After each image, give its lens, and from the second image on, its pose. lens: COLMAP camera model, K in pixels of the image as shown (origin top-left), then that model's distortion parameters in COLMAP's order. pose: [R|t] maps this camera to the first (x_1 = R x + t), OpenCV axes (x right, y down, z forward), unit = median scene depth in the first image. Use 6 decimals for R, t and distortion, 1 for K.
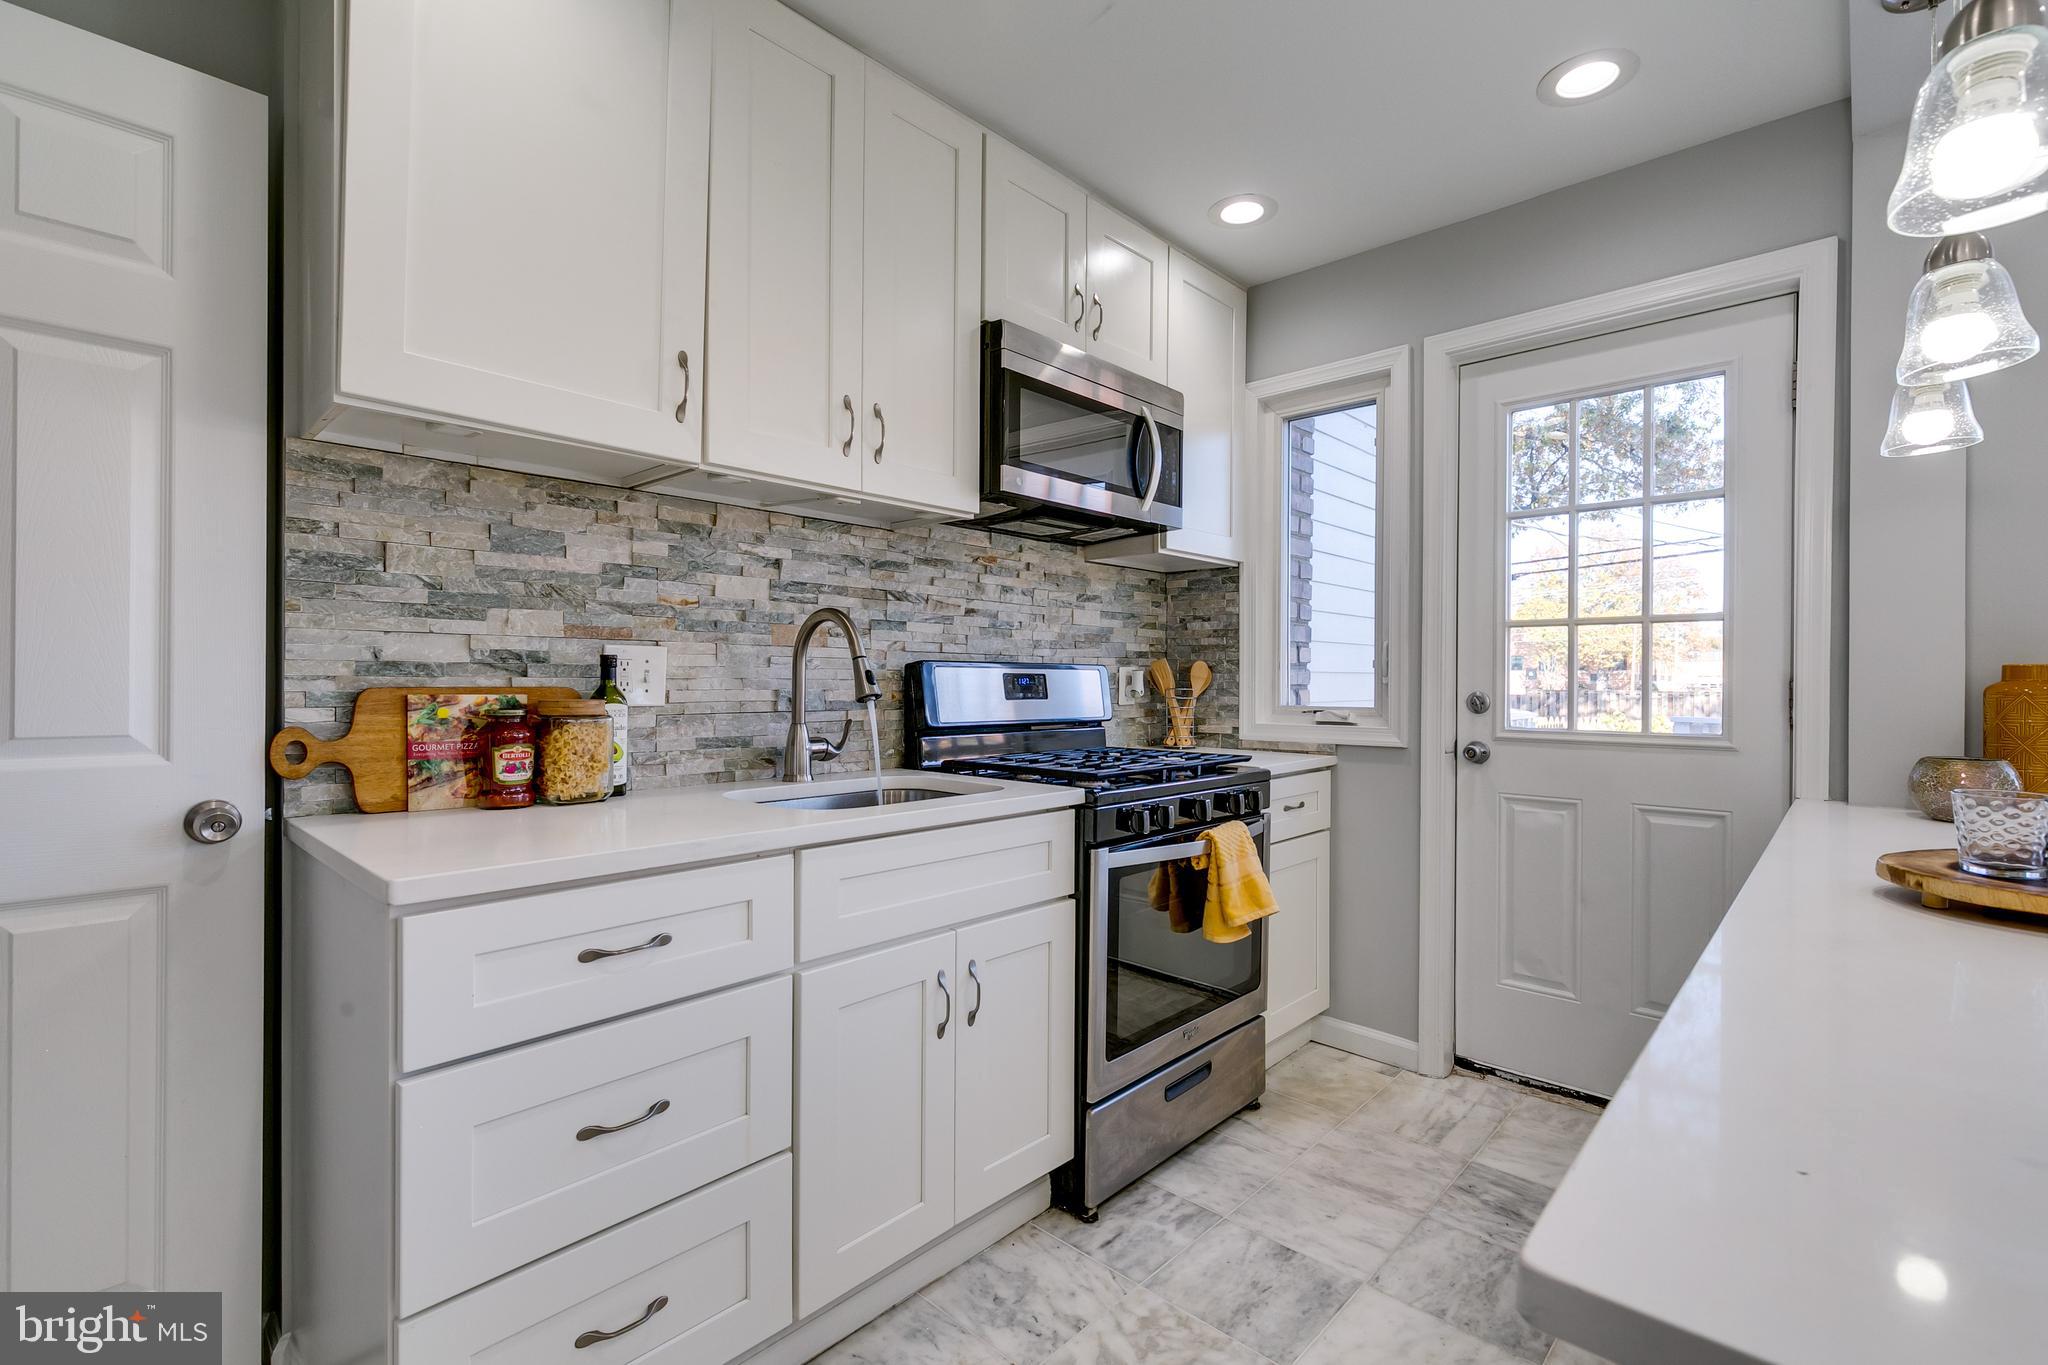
lens RADIAL K [[923.9, 0, 1027.3], [0, 923.9, 676.4], [0, 0, 1]] dist [0.003190, -0.000309]
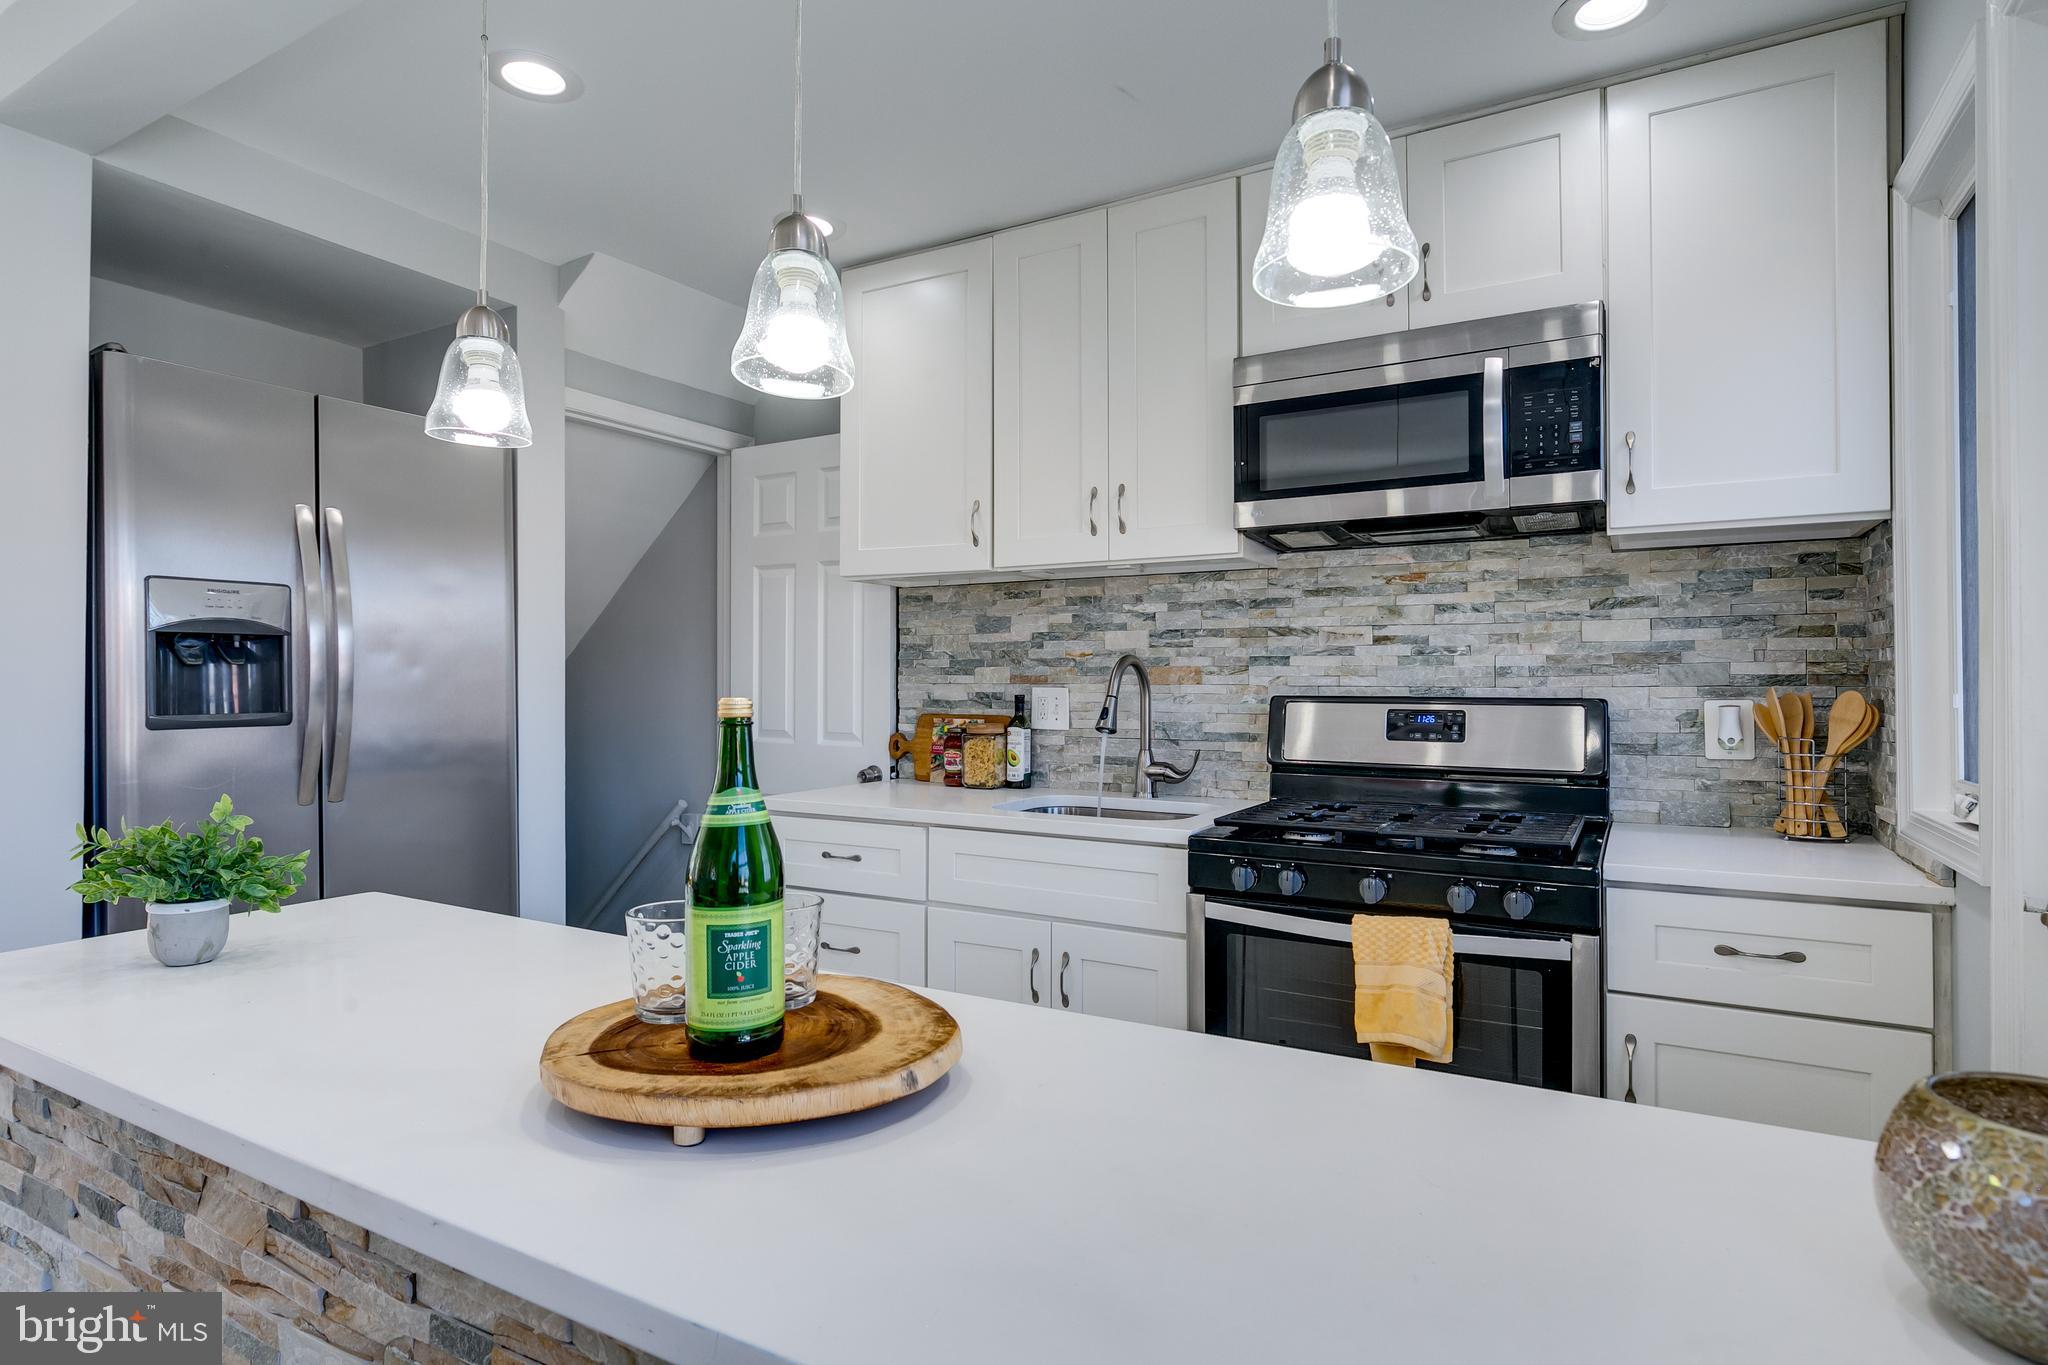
lens RADIAL K [[1062.9, 0, 1013.4], [0, 1062.9, 672.2], [0, 0, 1]] dist [-0.002719, -0.001181]
pose [[0.216441, -0.015274, -0.976176, 1.074795], [0.002811, 0.999883, -0.015022, -0.029664], [0.976292, 0.000507, 0.216458, 0.531004]]
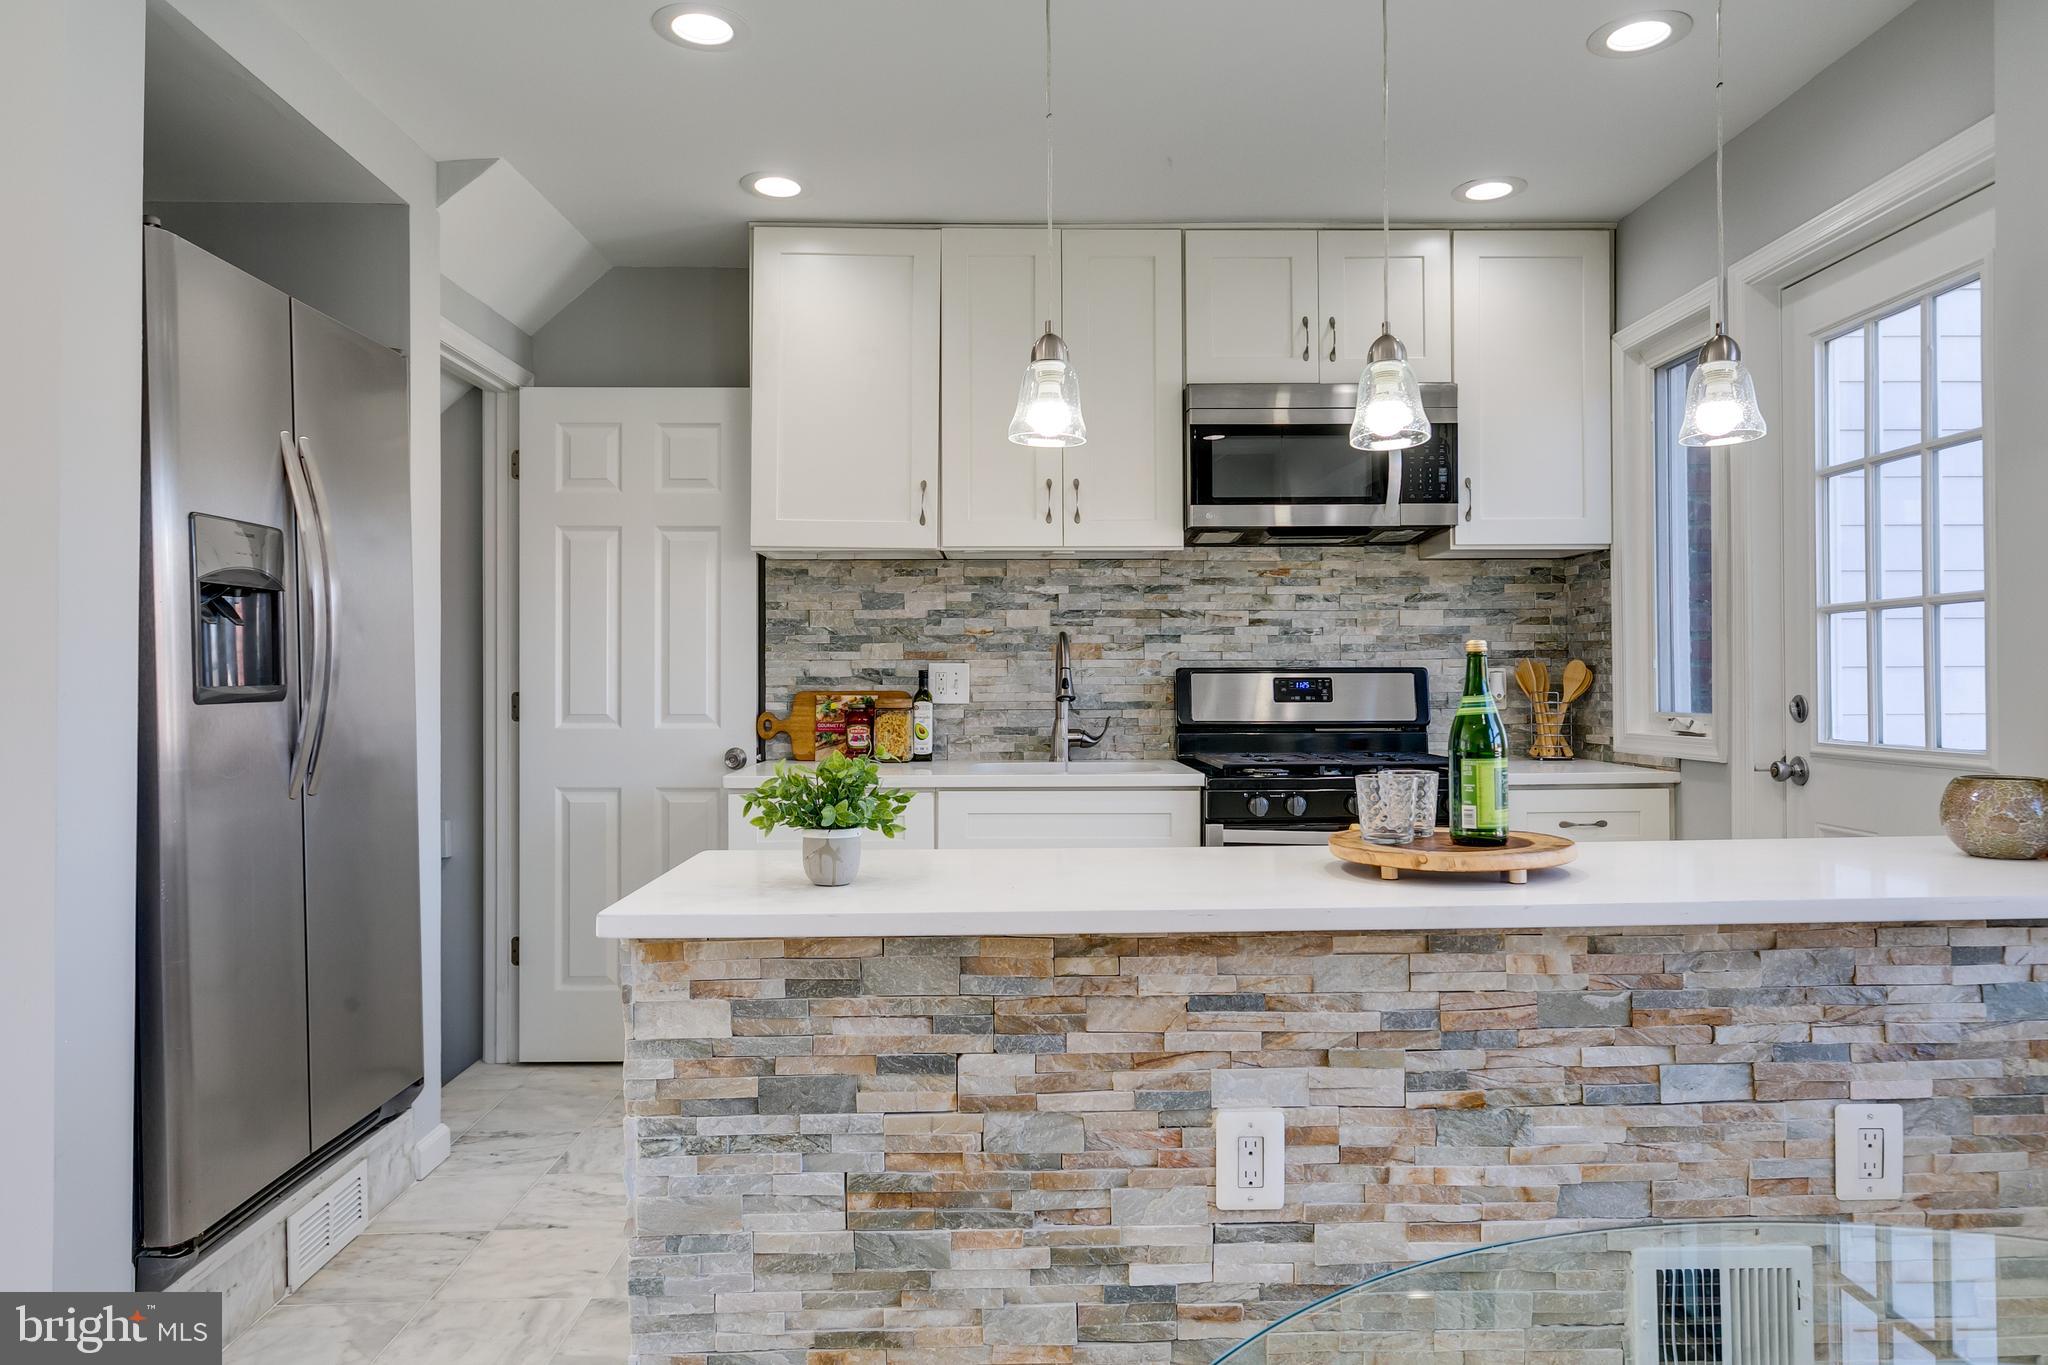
lens RADIAL K [[1299.1, 0, 1009.5], [0, 1299.1, 660.2], [0, 0, 1]] dist [0.005210, 0.000217]
pose [[0.688698, -0.019361, -0.724789, 1.061635], [0.009971, 0.999802, -0.017234, -0.000929], [0.724979, 0.004642, 0.688755, -0.343558]]
